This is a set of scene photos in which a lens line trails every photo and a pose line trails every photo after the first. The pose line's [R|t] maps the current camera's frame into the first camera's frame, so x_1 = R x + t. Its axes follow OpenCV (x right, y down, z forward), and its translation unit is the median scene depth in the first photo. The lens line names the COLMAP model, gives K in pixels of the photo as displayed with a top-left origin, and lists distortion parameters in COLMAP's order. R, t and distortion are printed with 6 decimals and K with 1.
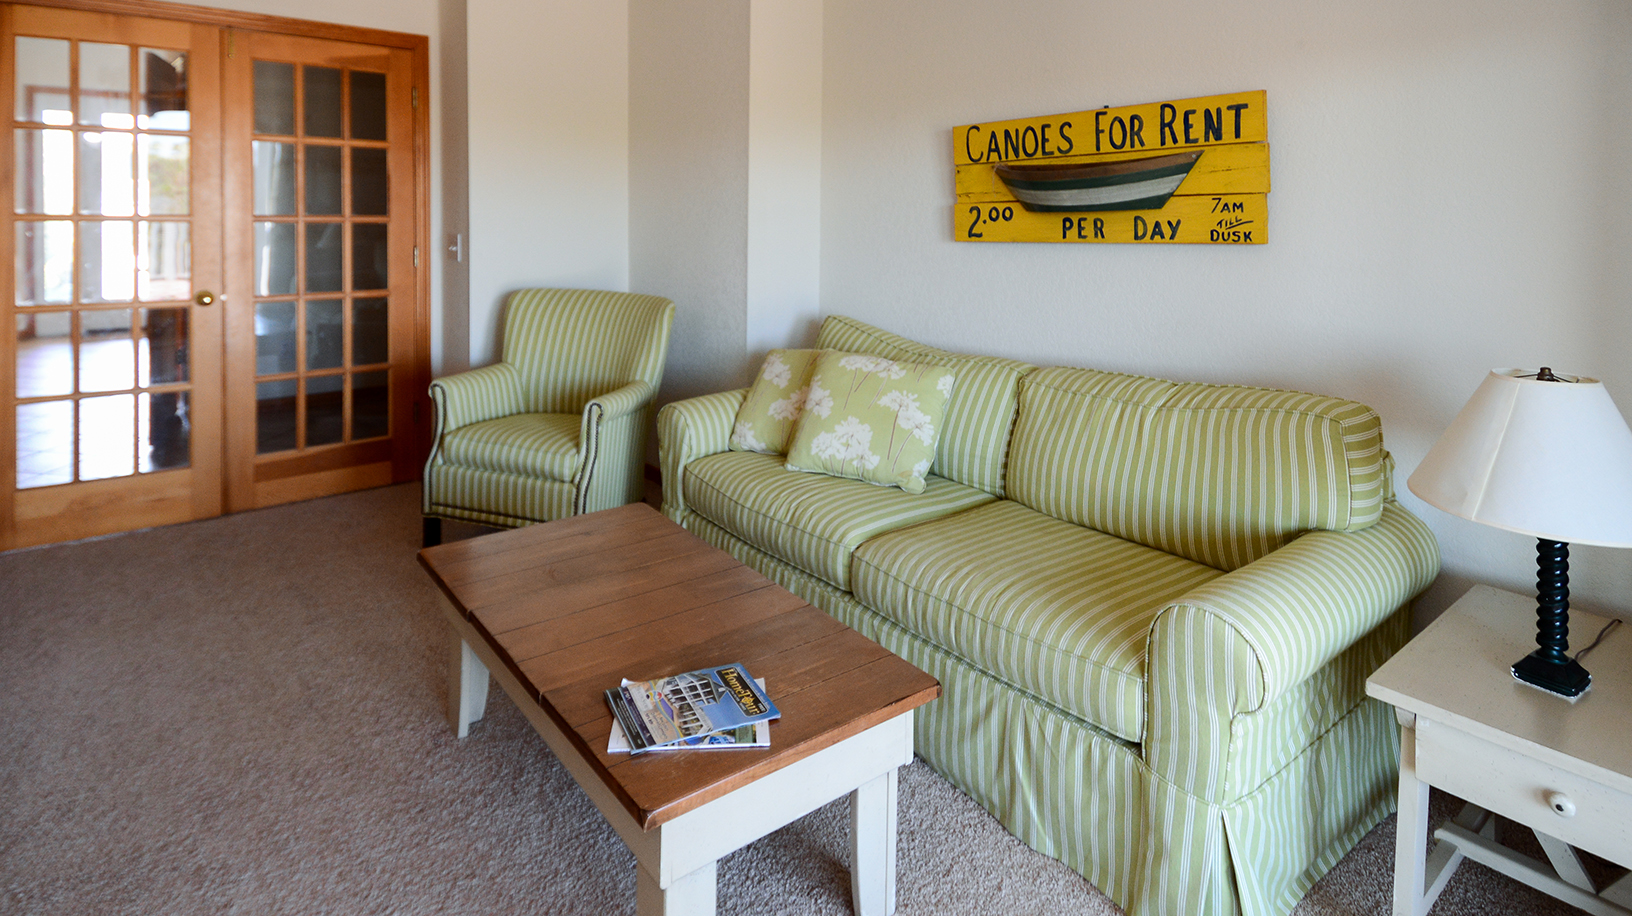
lens RADIAL K [[855.6, 0, 816.0], [0, 855.6, 458.0], [0, 0, 1]] dist [0.001338, 0.000094]
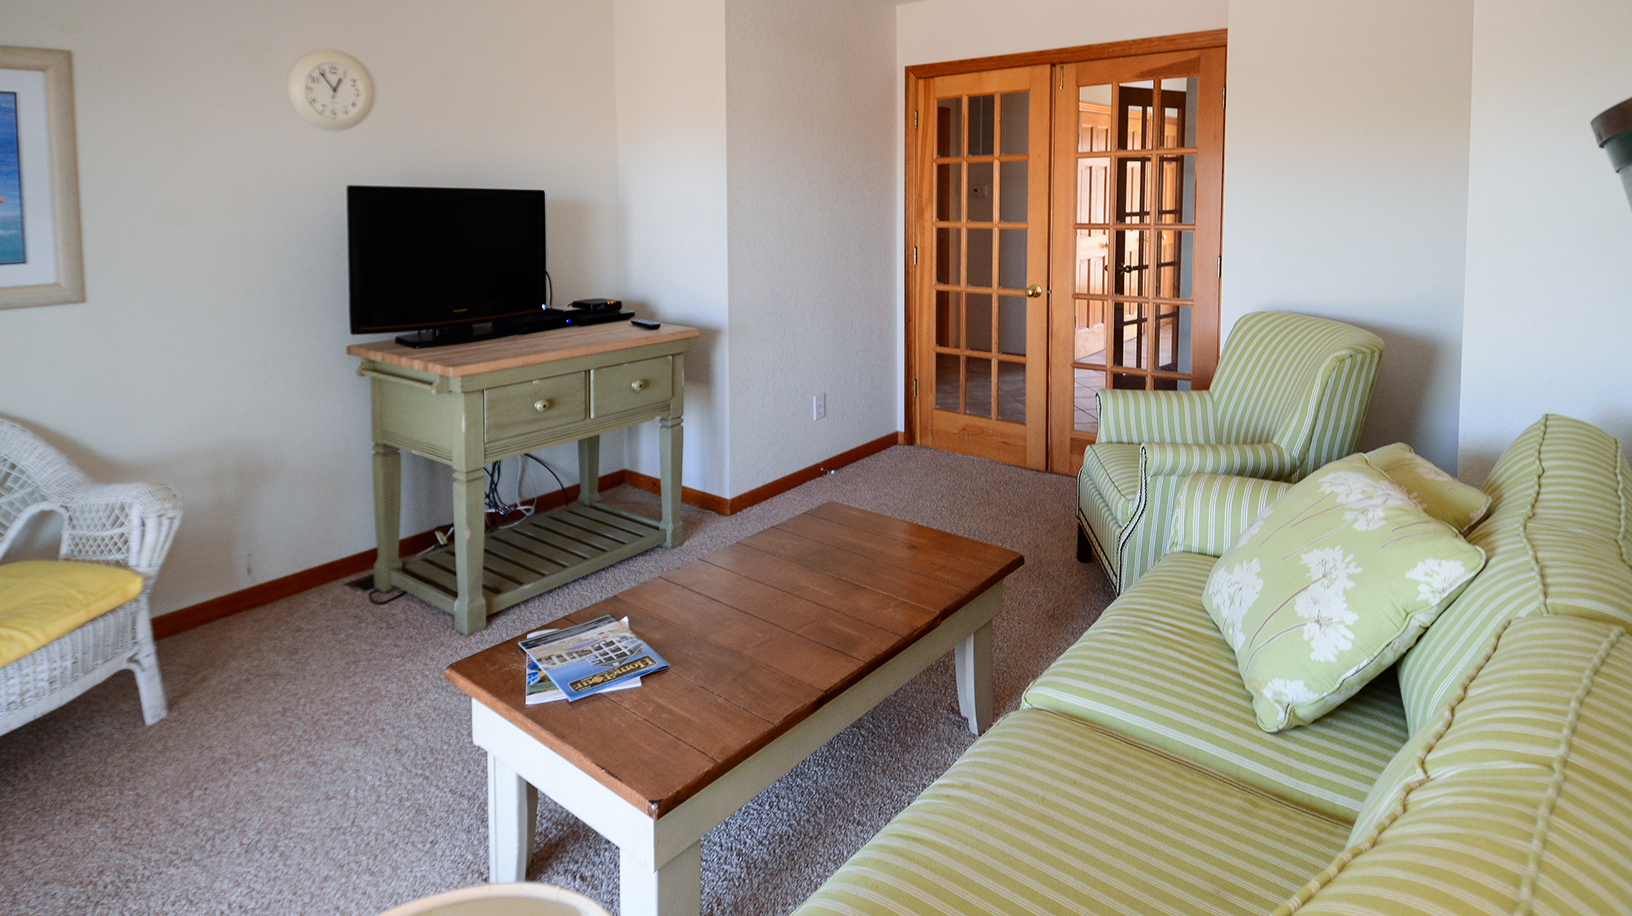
lens RADIAL K [[855.6, 0, 816.0], [0, 855.6, 458.0], [0, 0, 1]] dist [0.001338, 0.000094]
pose [[0.220255, 0.269793, -0.937390, 0.921198], [-0.275983, 0.938960, 0.205398, -0.273131], [0.935586, 0.213464, 0.281269, 0.919690]]
